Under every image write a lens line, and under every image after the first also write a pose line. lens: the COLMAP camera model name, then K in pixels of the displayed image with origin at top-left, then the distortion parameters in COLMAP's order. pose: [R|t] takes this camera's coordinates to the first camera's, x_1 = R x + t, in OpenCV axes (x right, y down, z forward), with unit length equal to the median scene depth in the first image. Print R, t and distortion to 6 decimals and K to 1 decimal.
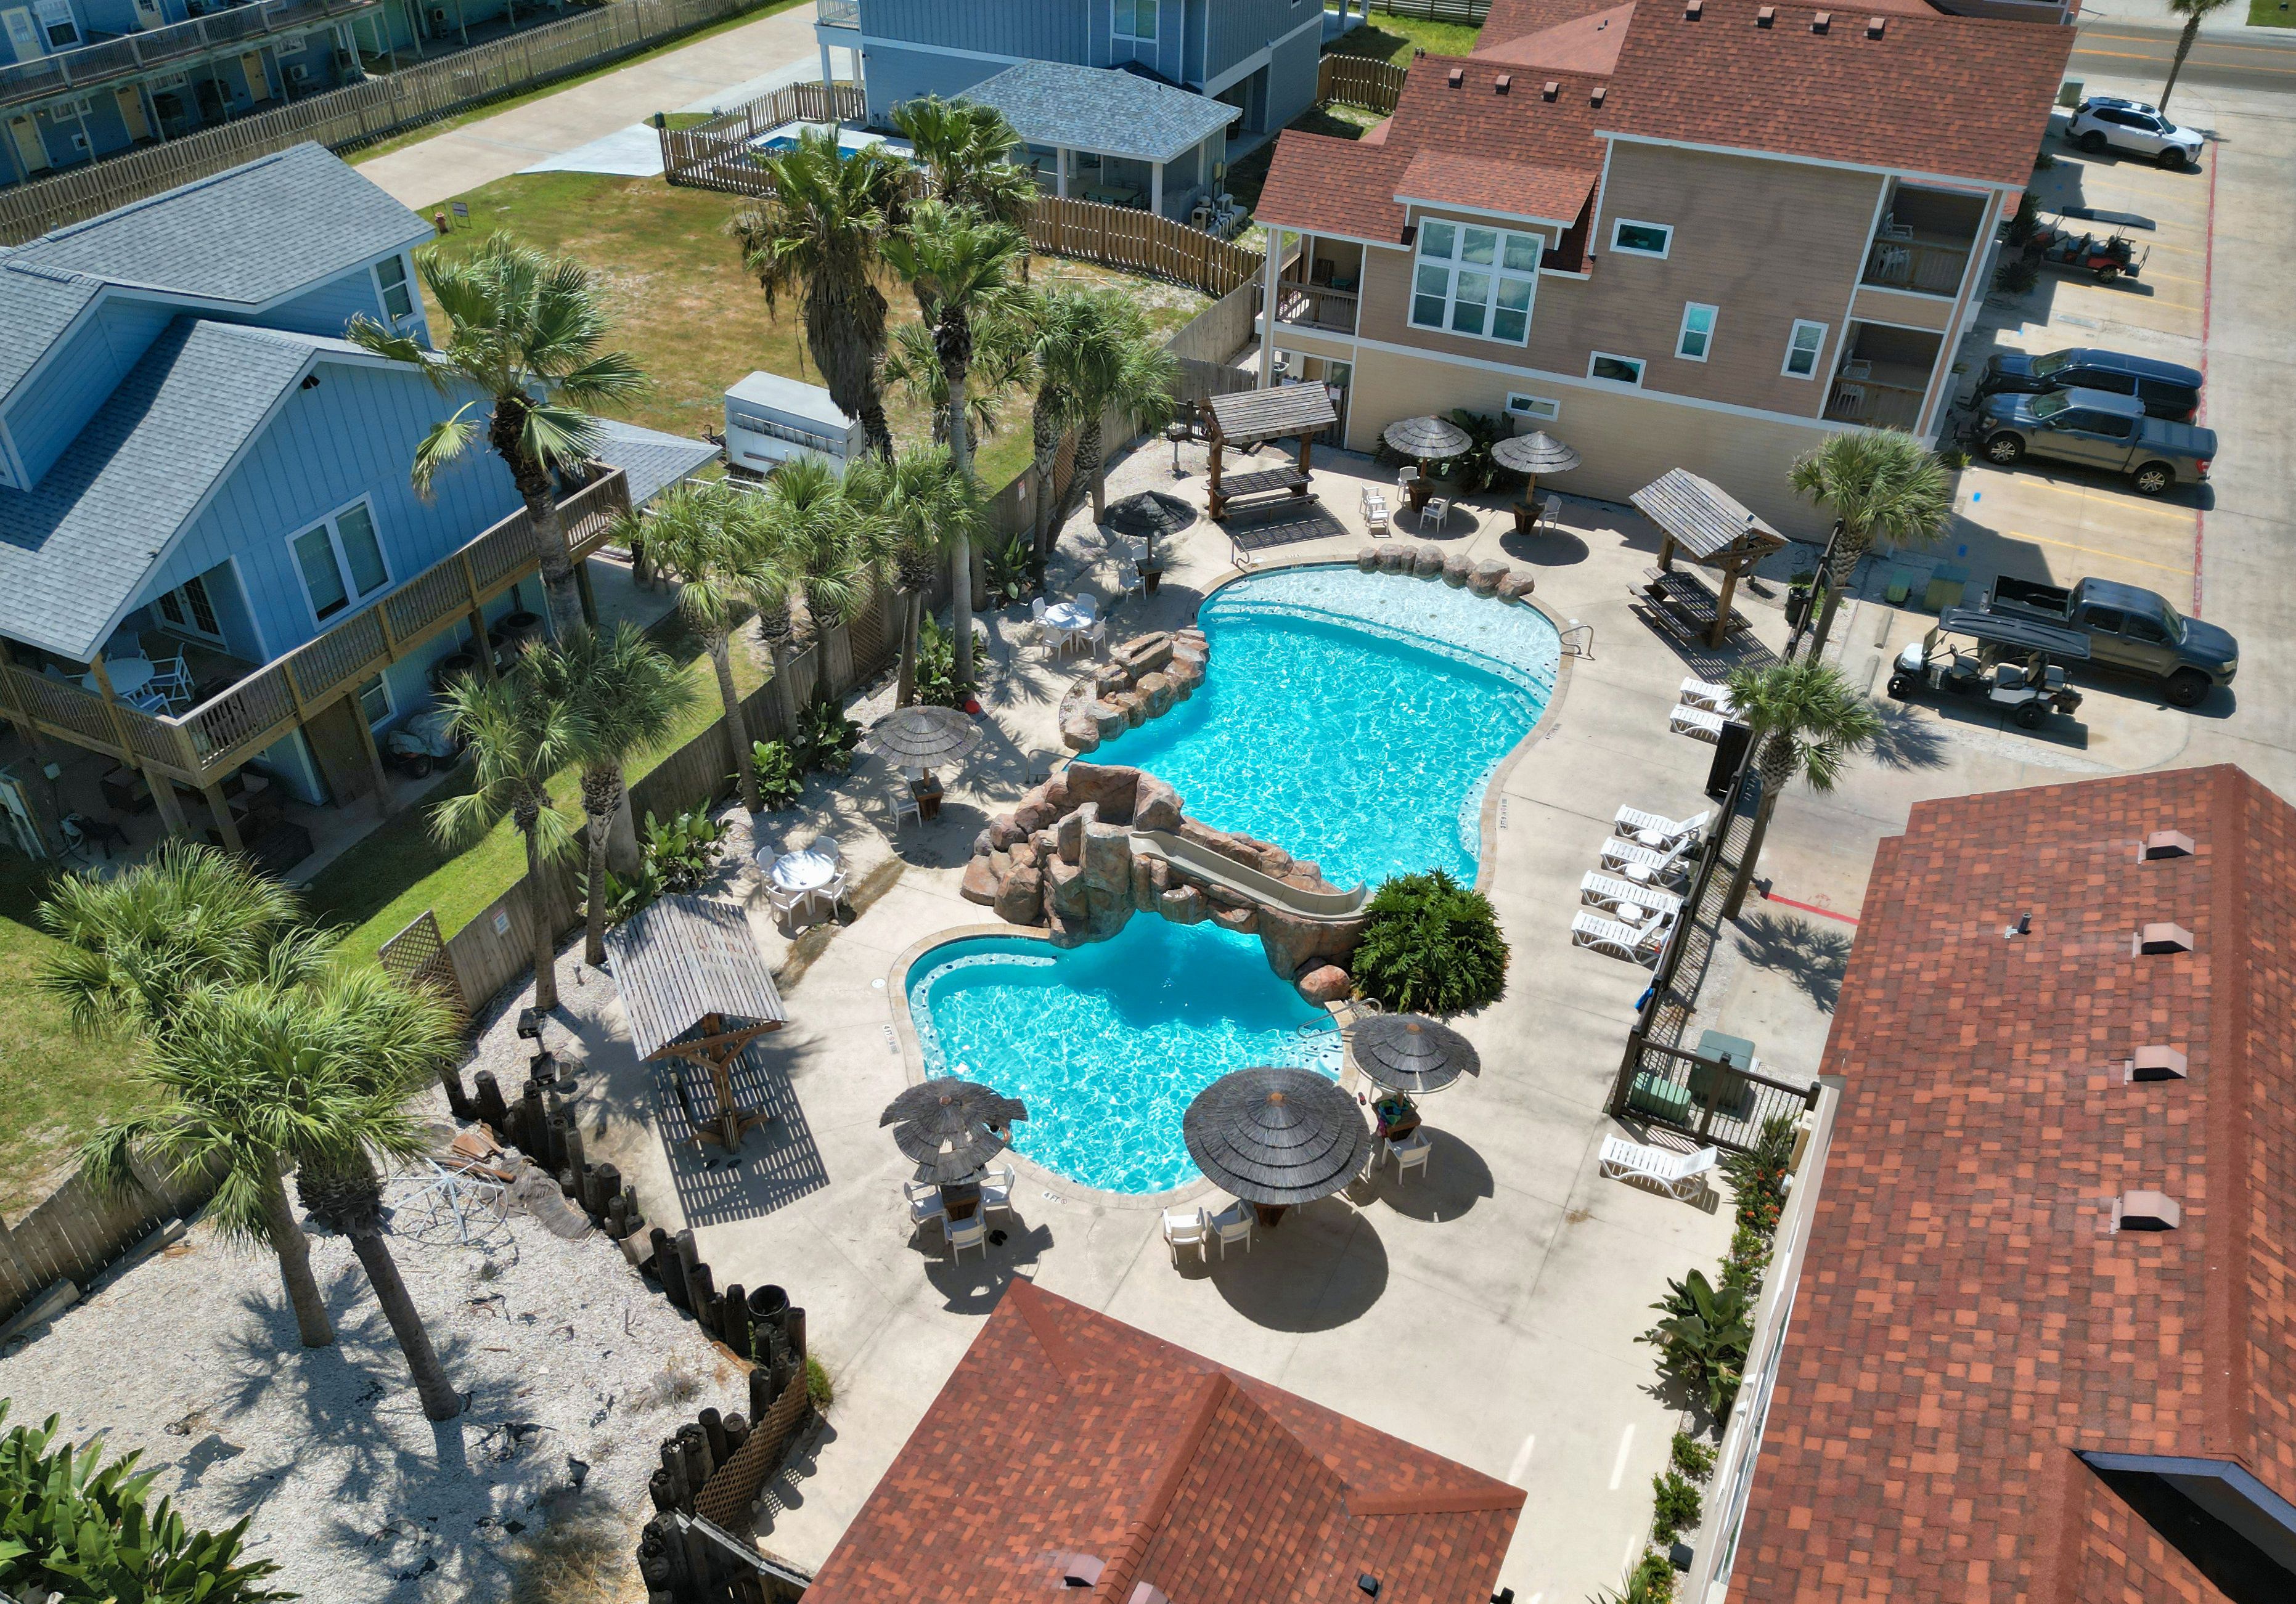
lens RADIAL K [[1743.9, 0, 1148.0], [0, 1743.9, 802.0], [0, 0, 1]] dist [0.001417, 0.000242]
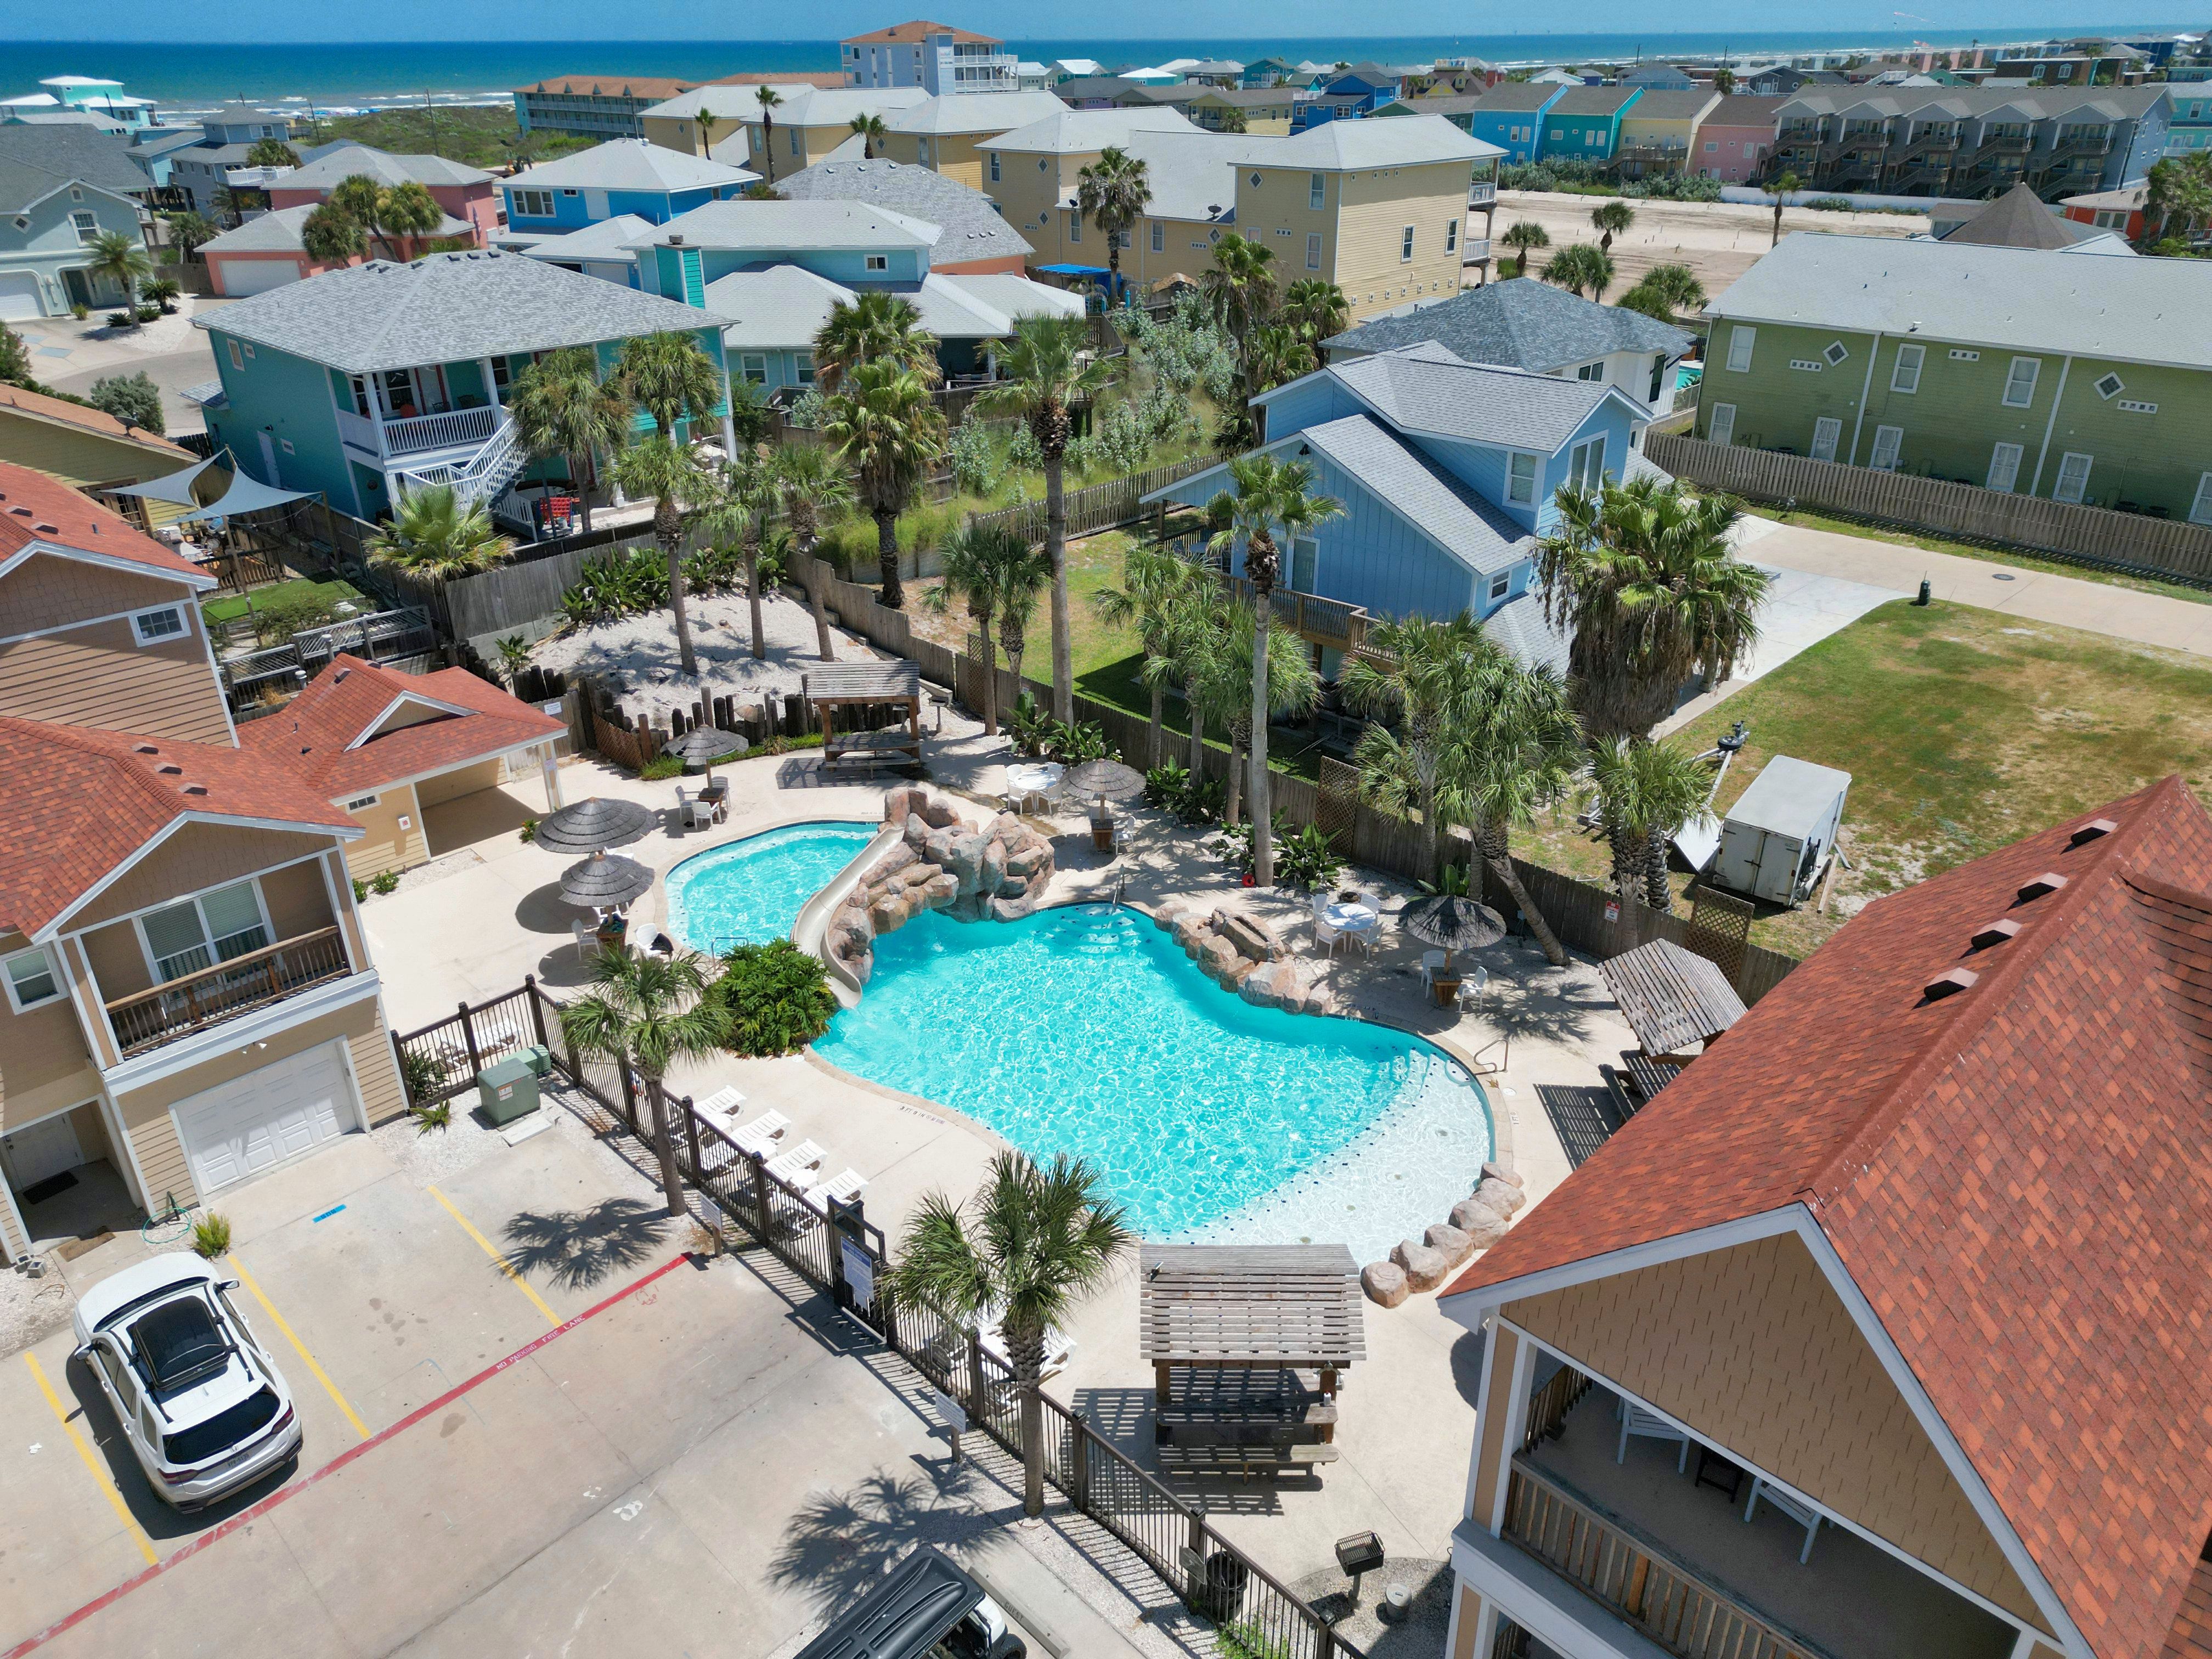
lens RADIAL K [[1563.1, 0, 1106.0], [0, 1563.1, 829.5], [0, 0, 1]] dist [0.000117, -0.000055]
pose [[-0.309303, 0.428219, -0.849094, 0.806783], [-0.563036, 0.637095, 0.526403, -0.581808], [0.766369, 0.640889, 0.044047, 0.909200]]
